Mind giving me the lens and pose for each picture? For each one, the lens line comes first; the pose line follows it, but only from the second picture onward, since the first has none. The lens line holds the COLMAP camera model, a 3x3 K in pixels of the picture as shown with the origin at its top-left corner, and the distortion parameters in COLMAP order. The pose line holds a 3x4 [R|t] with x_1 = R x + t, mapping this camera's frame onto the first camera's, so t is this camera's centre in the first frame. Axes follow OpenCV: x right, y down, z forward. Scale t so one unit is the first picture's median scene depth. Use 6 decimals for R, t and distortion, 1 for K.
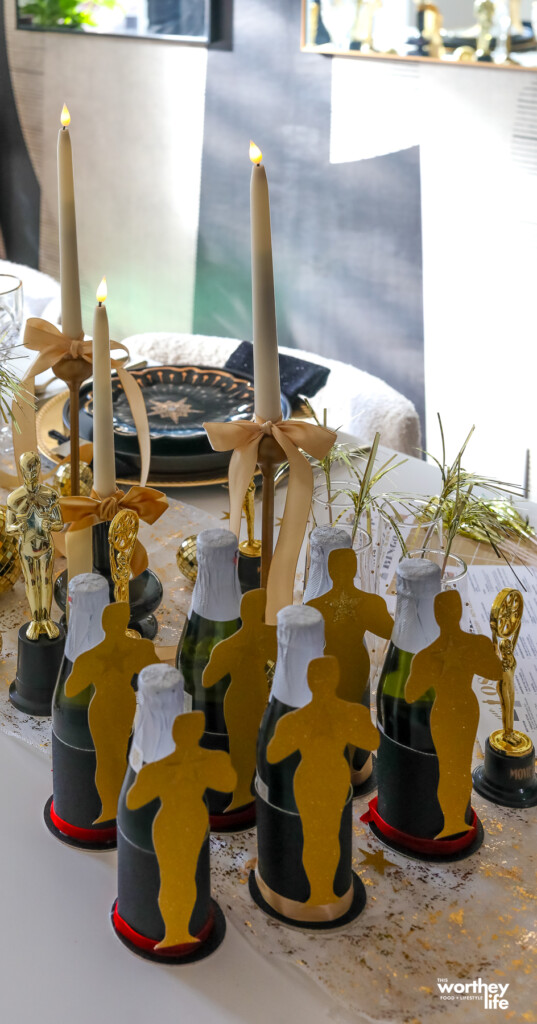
lens RADIAL K [[984.1, 0, 268.5], [0, 984.1, 512.0], [0, 0, 1]] dist [-0.008616, -0.003877]
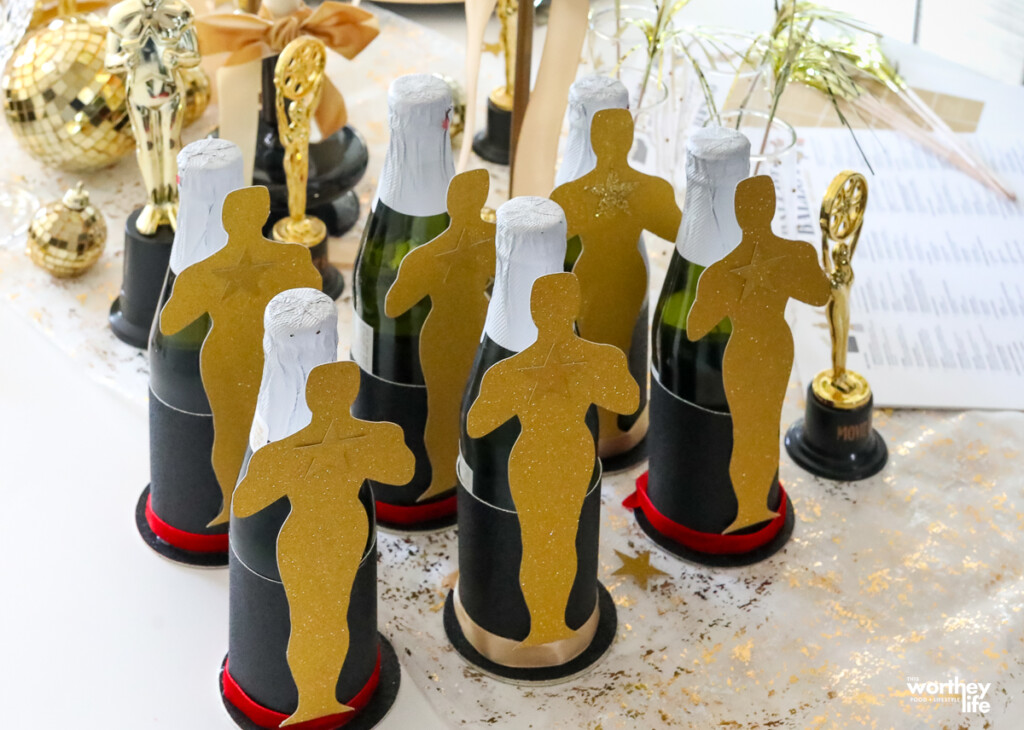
lens RADIAL K [[2255.3, 0, 512.0], [0, 2255.3, 365.0], [0, 0, 1]] dist [-0.006635, -0.242367]
pose [[0.978600, 0.010512, 0.205503, -0.302405], [-0.031163, 0.994746, 0.097516, 0.061623], [-0.203398, -0.101833, 0.973786, -0.506326]]
